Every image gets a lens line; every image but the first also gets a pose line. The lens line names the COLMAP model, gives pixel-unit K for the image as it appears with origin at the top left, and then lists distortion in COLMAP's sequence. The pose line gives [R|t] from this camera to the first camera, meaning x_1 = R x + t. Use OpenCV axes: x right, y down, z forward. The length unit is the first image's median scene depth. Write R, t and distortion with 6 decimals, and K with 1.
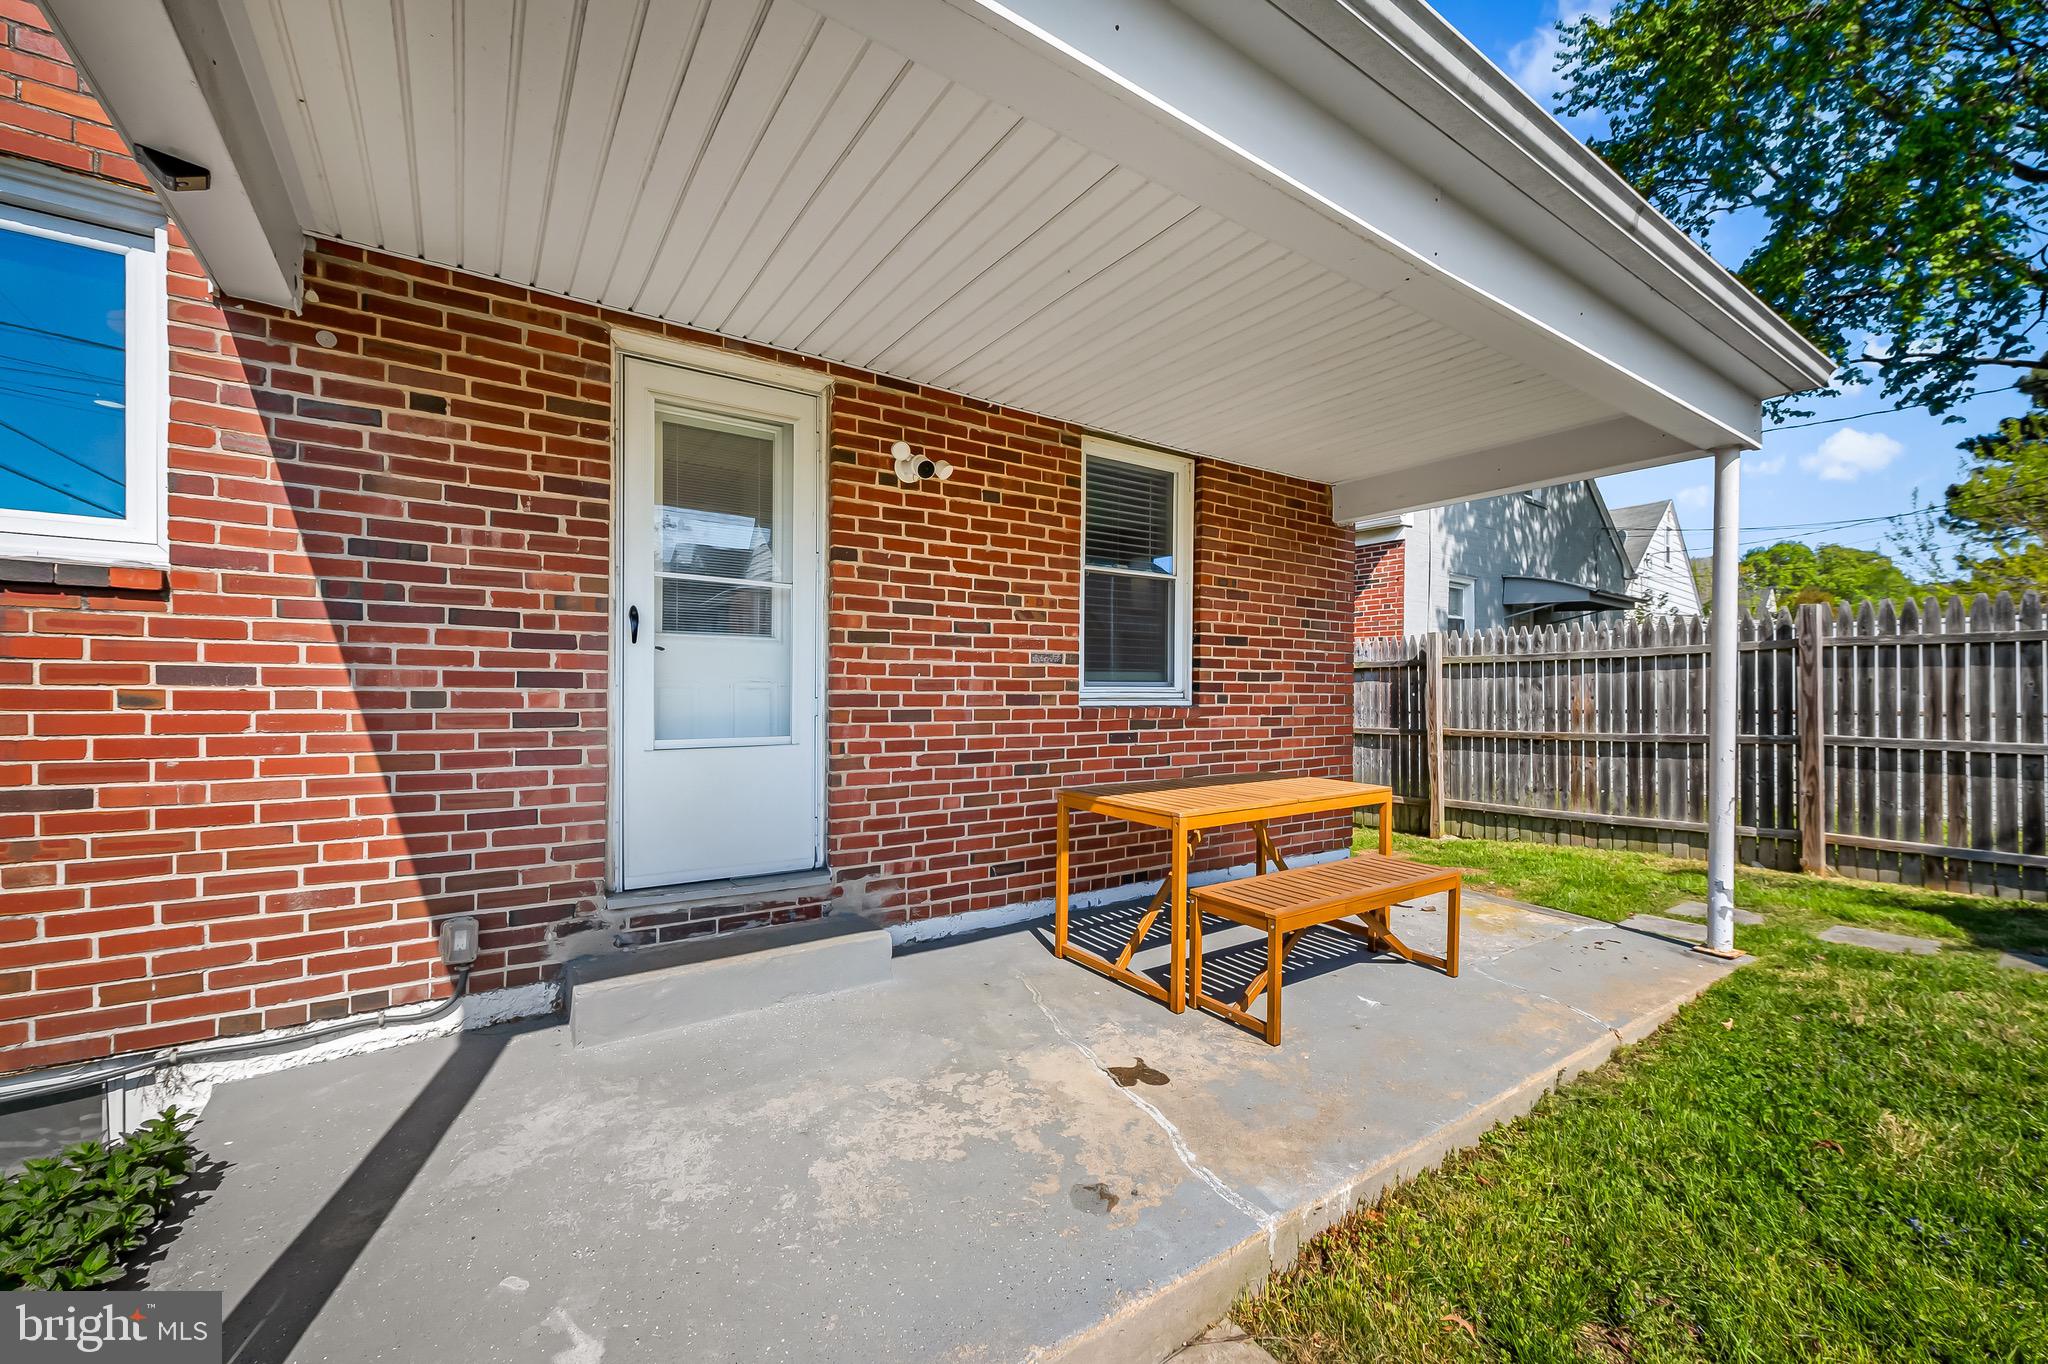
lens RADIAL K [[809.7, 0, 1026.5], [0, 809.7, 693.7], [0, 0, 1]] dist [0.005242, -0.000756]
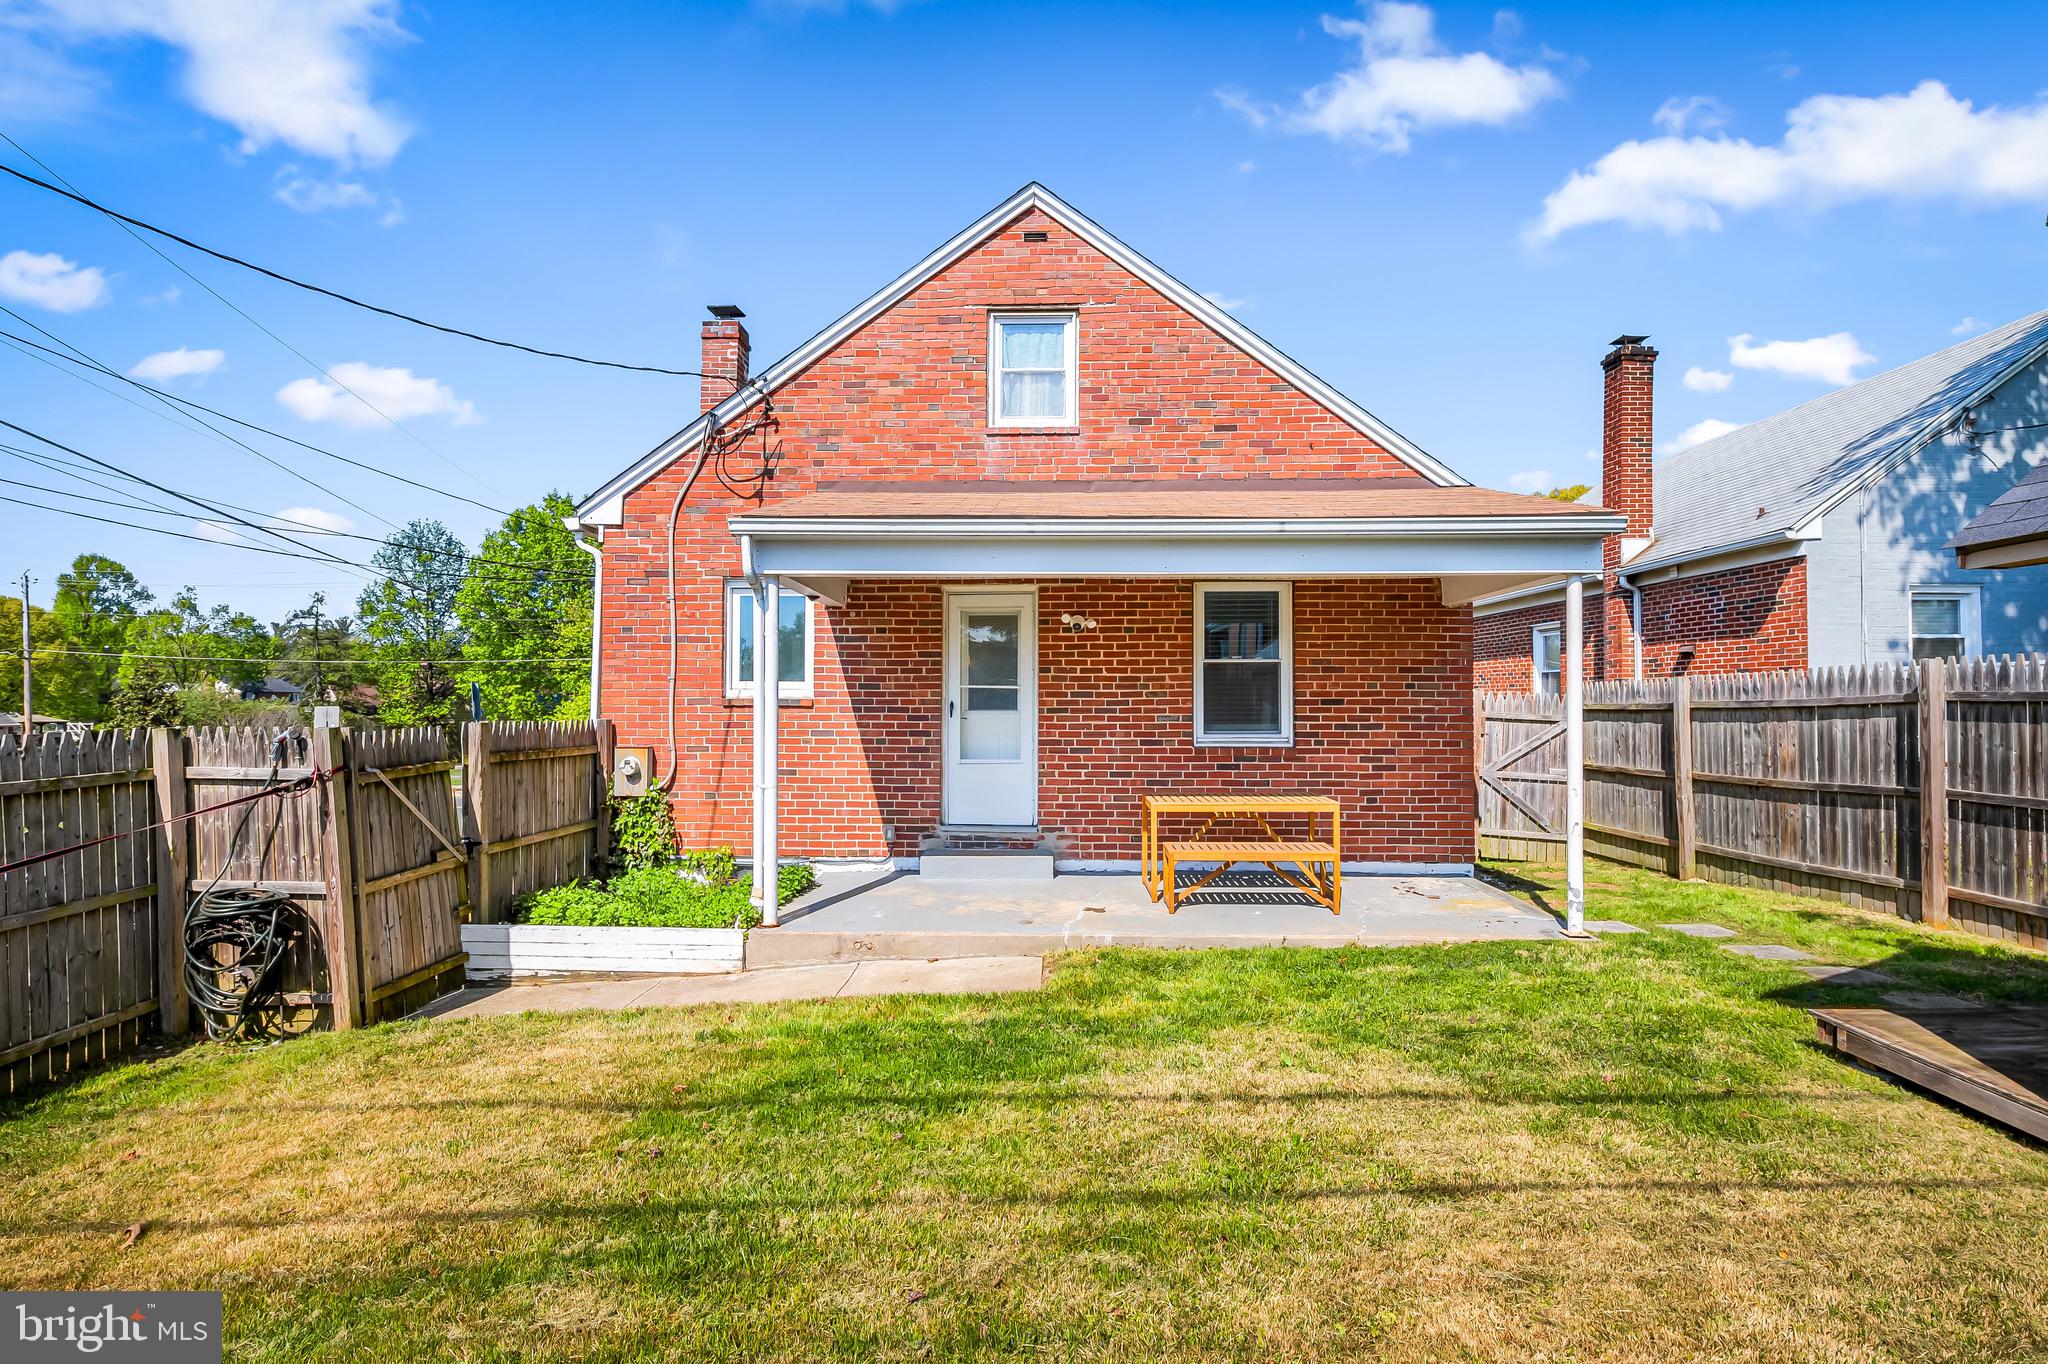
lens RADIAL K [[983.3, 0, 1015.0], [0, 983.3, 666.0], [0, 0, 1]] dist [0.000586, -0.000330]
pose [[0.794466, -0.030184, -0.606558, 1.198583], [0.002345, 0.998909, -0.046637, -0.067590], [0.607304, 0.035630, 0.793670, -0.988678]]
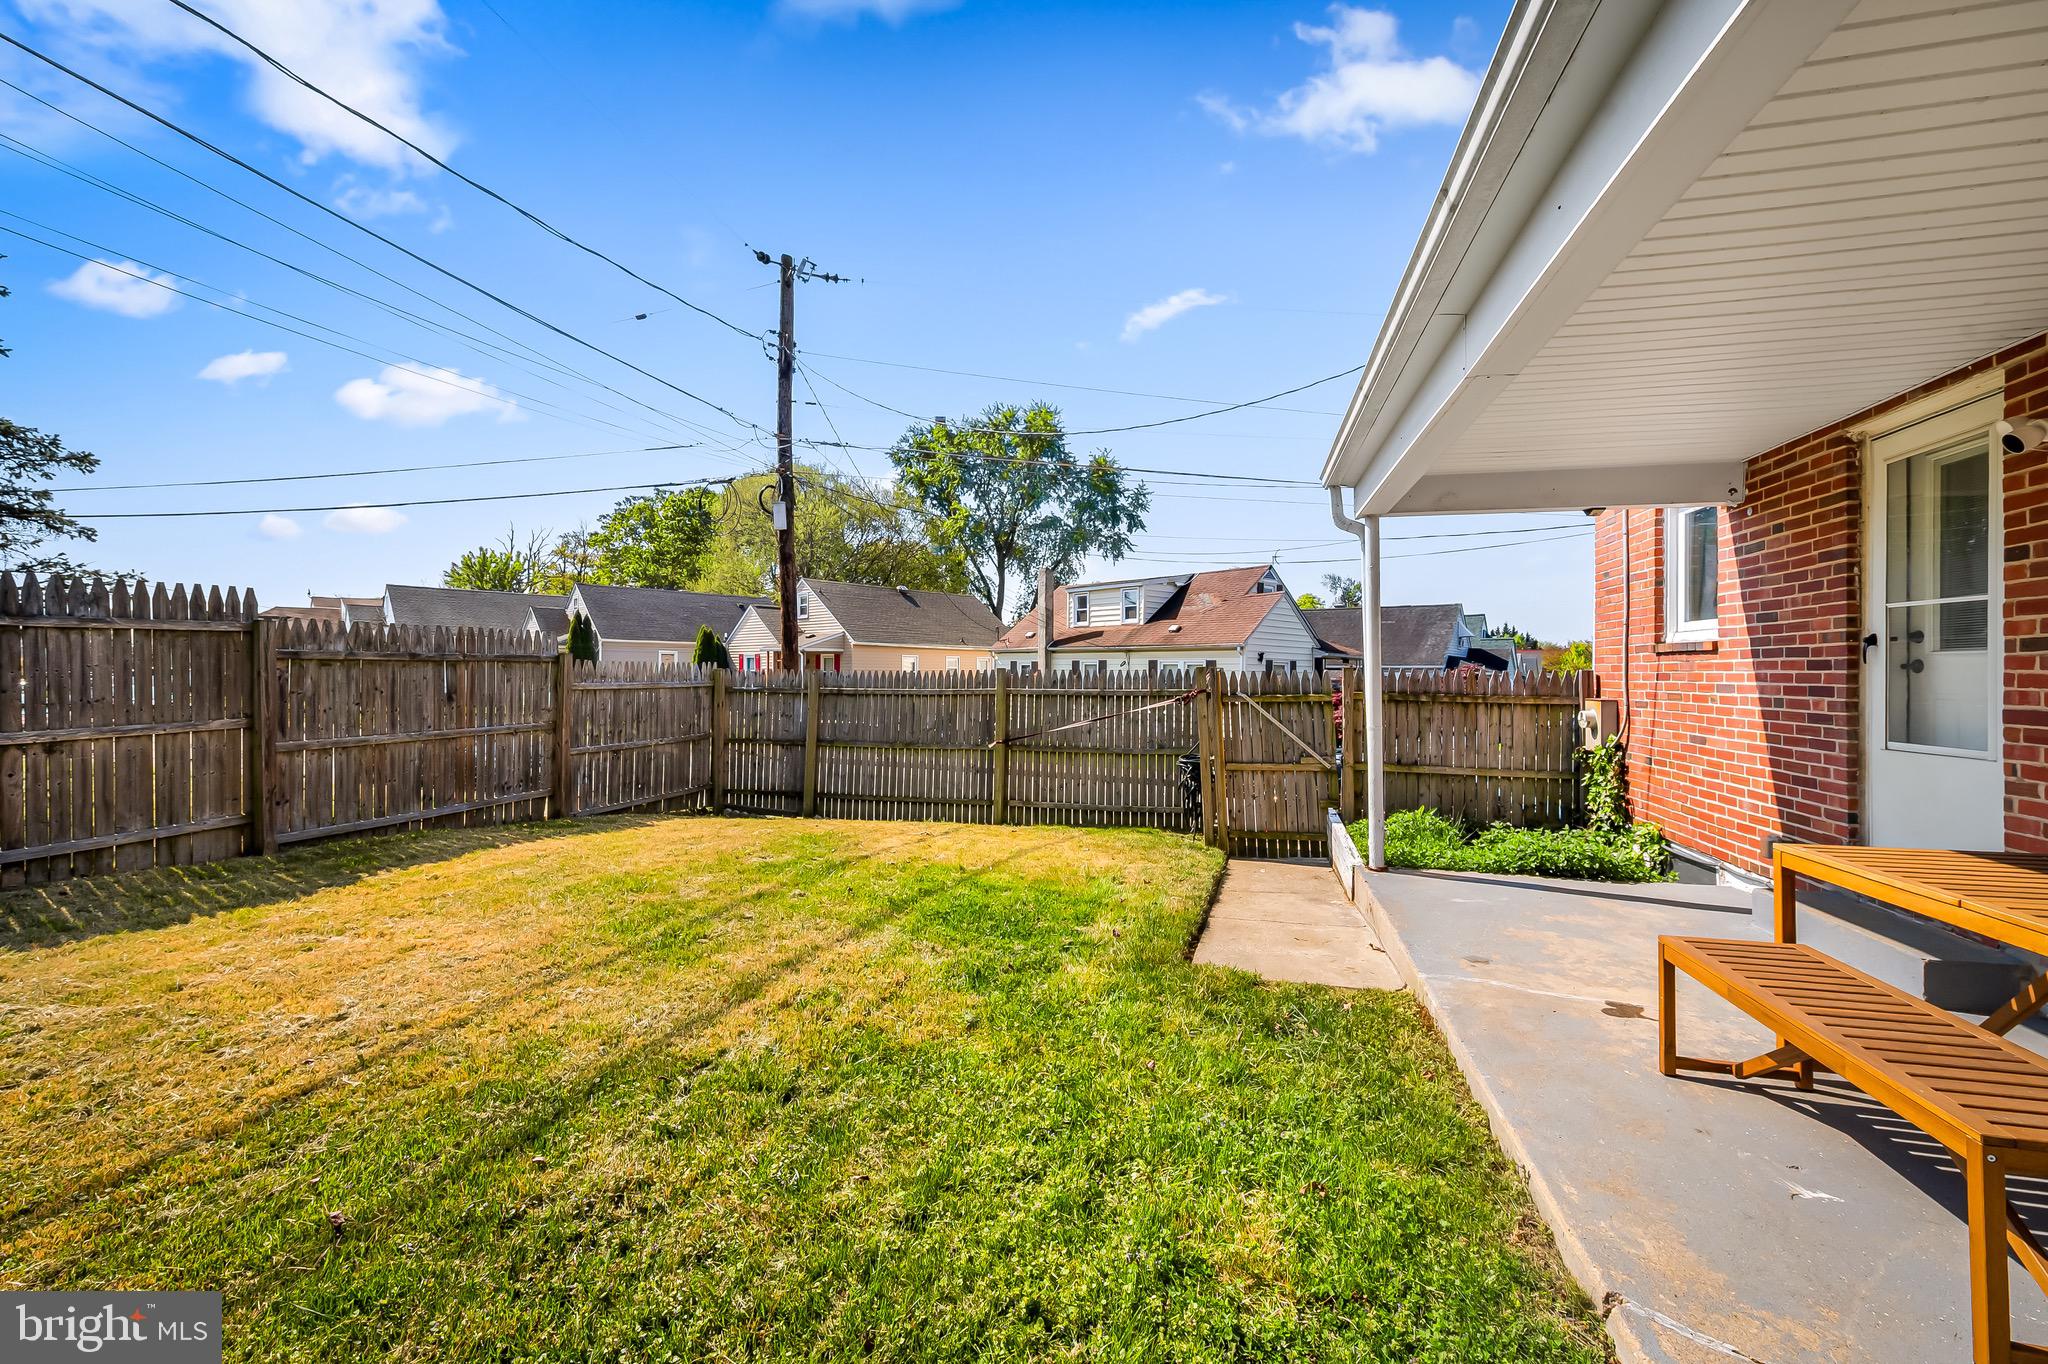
lens RADIAL K [[809.7, 0, 1034.7], [0, 809.7, 677.8], [0, 0, 1]] dist [0.005242, -0.000756]
pose [[-0.752526, -0.007490, -0.658520, 1.178822], [-0.015068, 0.999869, 0.005847, -0.023623], [0.658390, 0.014323, -0.752540, 0.958342]]
